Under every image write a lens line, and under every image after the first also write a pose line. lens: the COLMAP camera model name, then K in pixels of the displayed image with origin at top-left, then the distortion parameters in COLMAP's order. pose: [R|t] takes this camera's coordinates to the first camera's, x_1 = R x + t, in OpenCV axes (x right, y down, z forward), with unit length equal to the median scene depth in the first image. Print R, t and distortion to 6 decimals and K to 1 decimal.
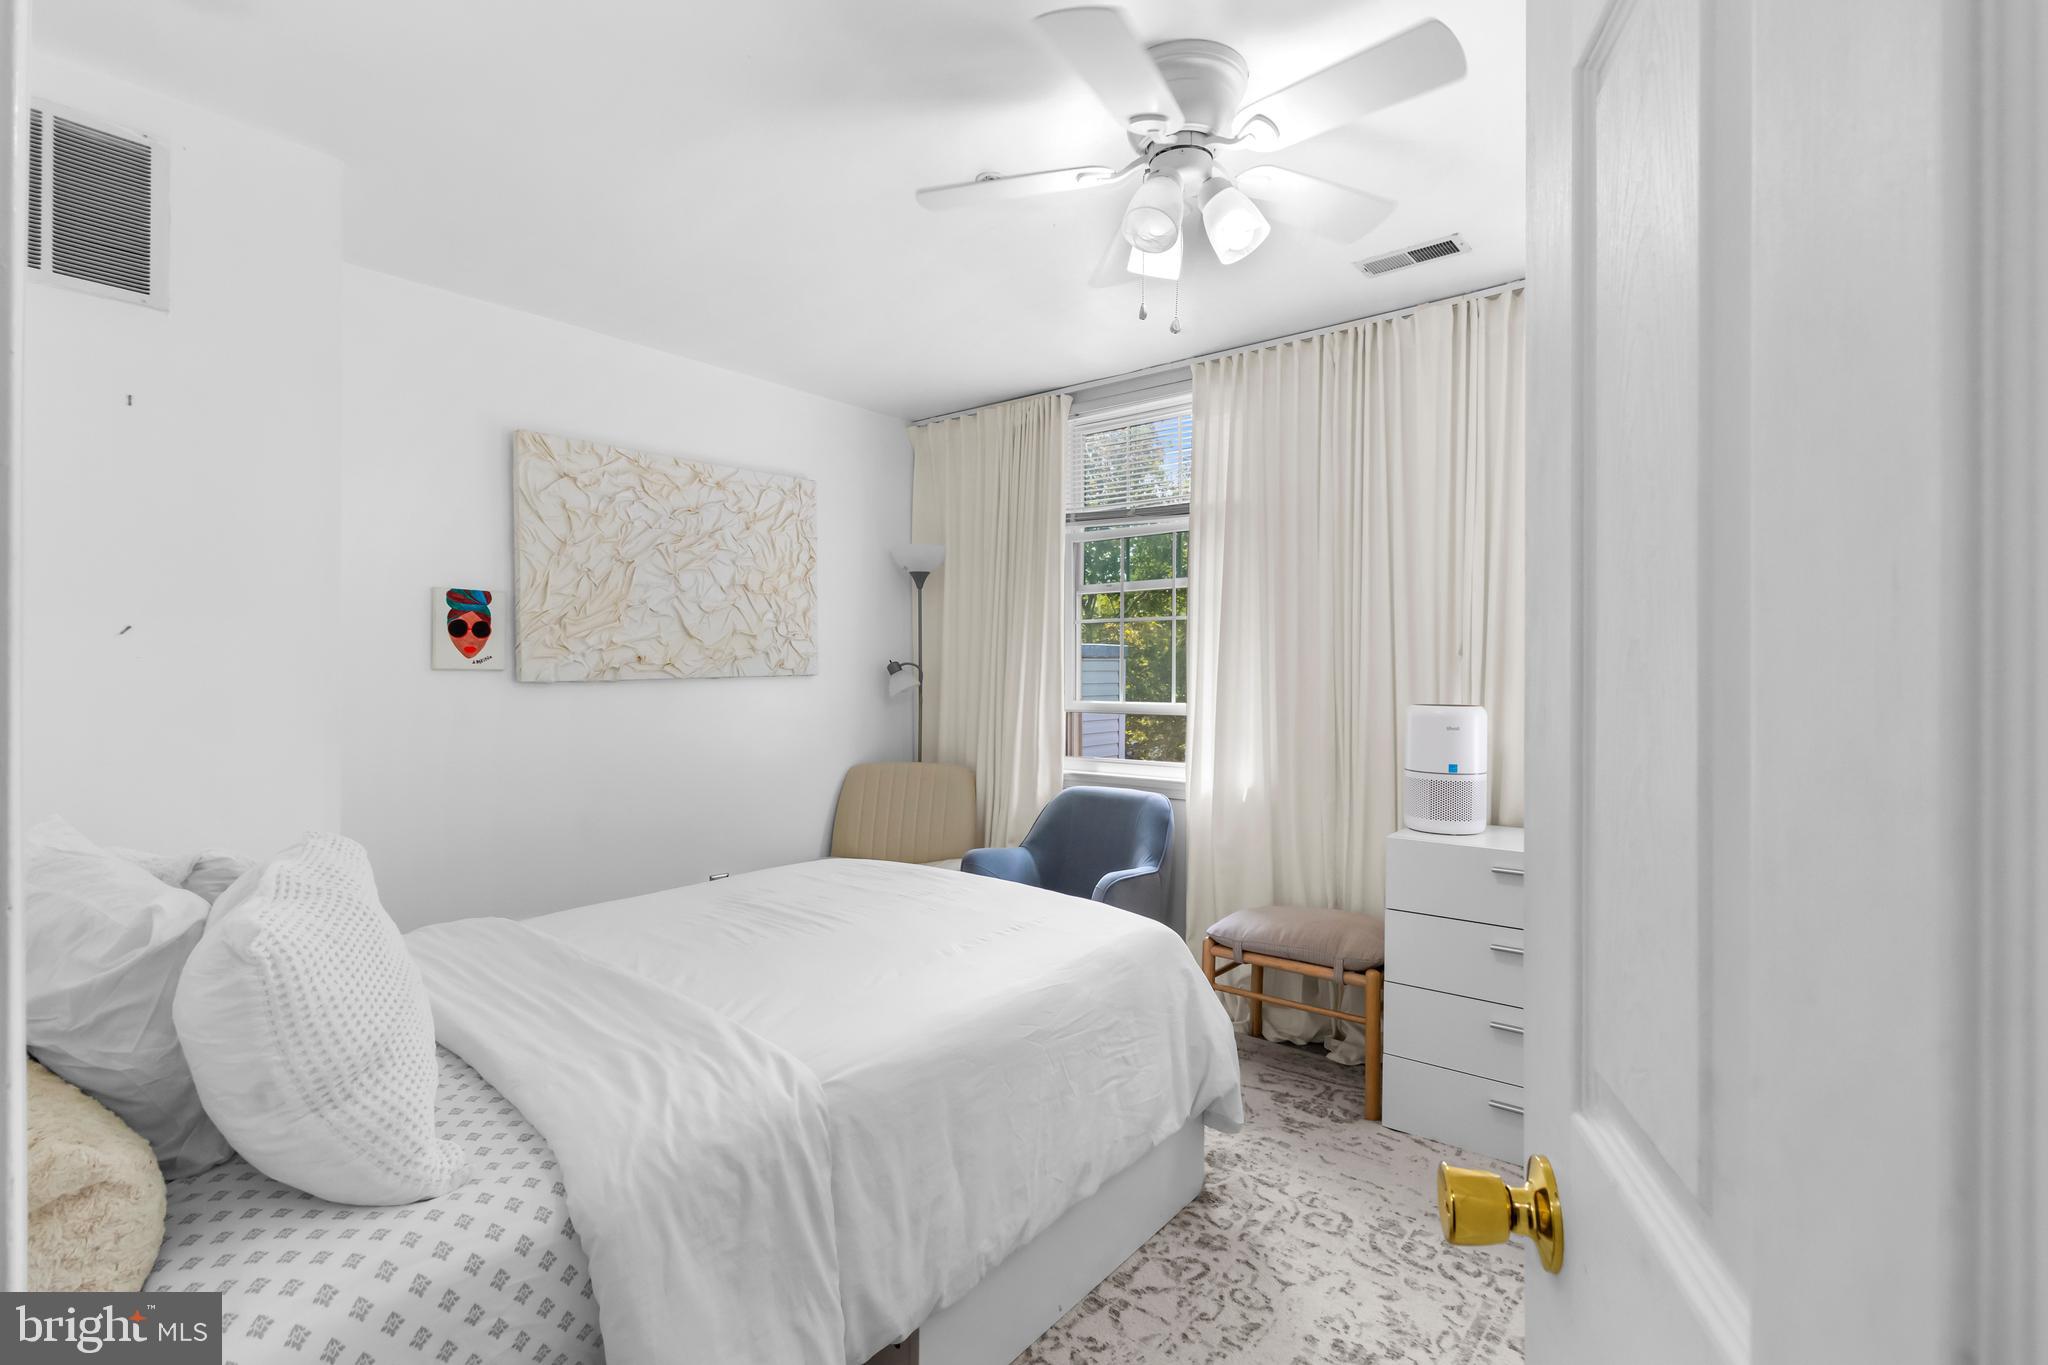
lens RADIAL K [[944.6, 0, 1034.2], [0, 944.6, 679.0], [0, 0, 1]] dist [0.002908, 0.000663]
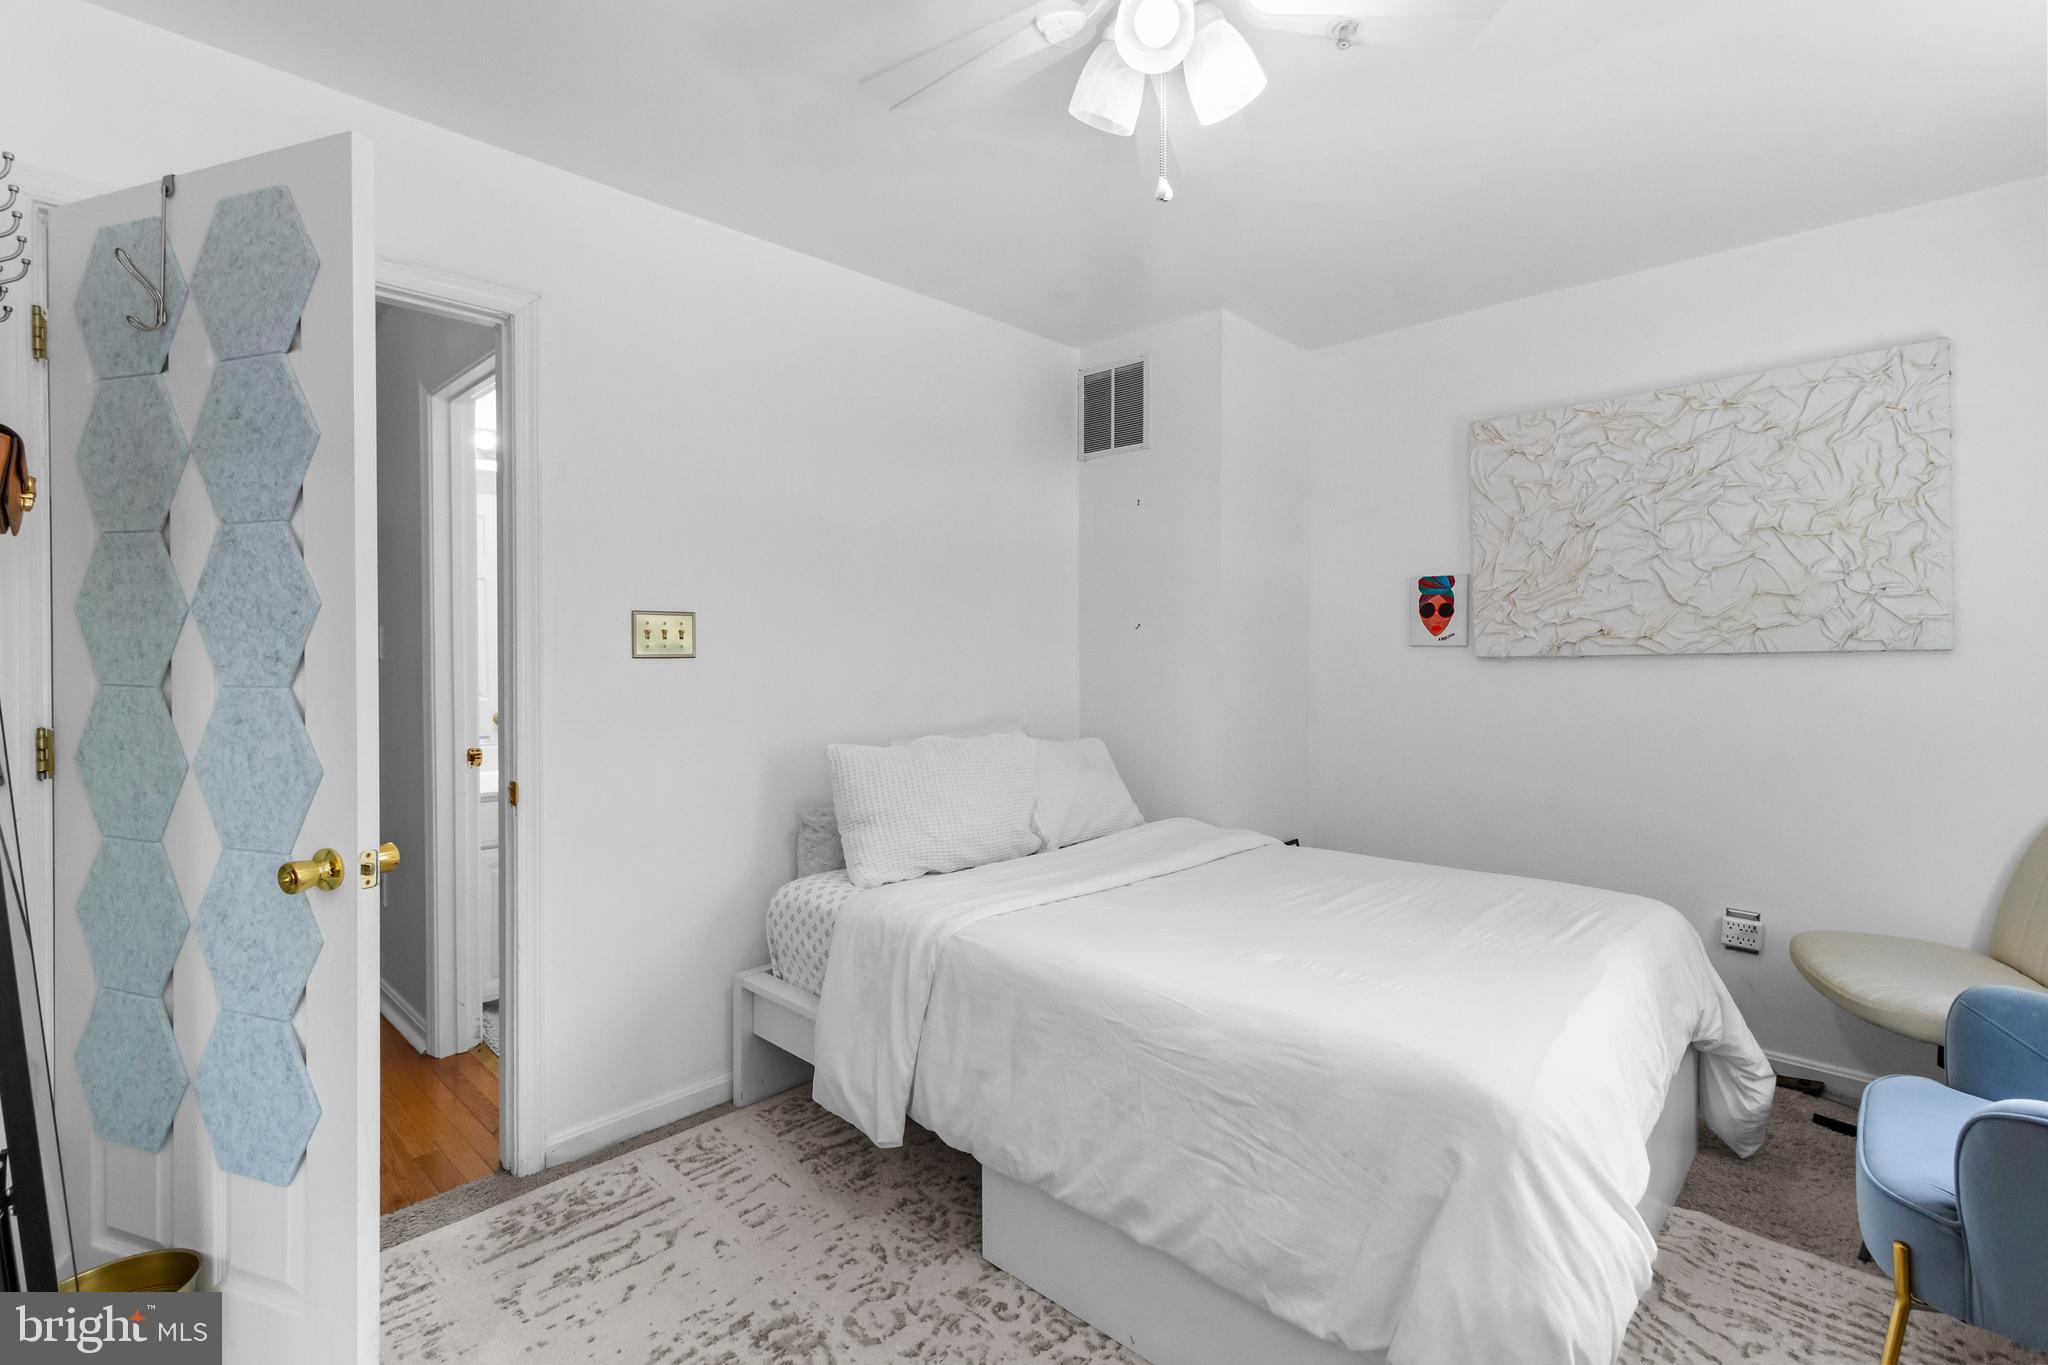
lens RADIAL K [[944.6, 0, 1033.7], [0, 944.6, 664.1], [0, 0, 1]] dist [0.002908, 0.000663]
pose [[-0.077857, 0.013658, -0.996871, 0.519143], [-0.003769, 0.999895, 0.013994, -0.001884], [0.996957, 0.004846, -0.077797, 0.535484]]
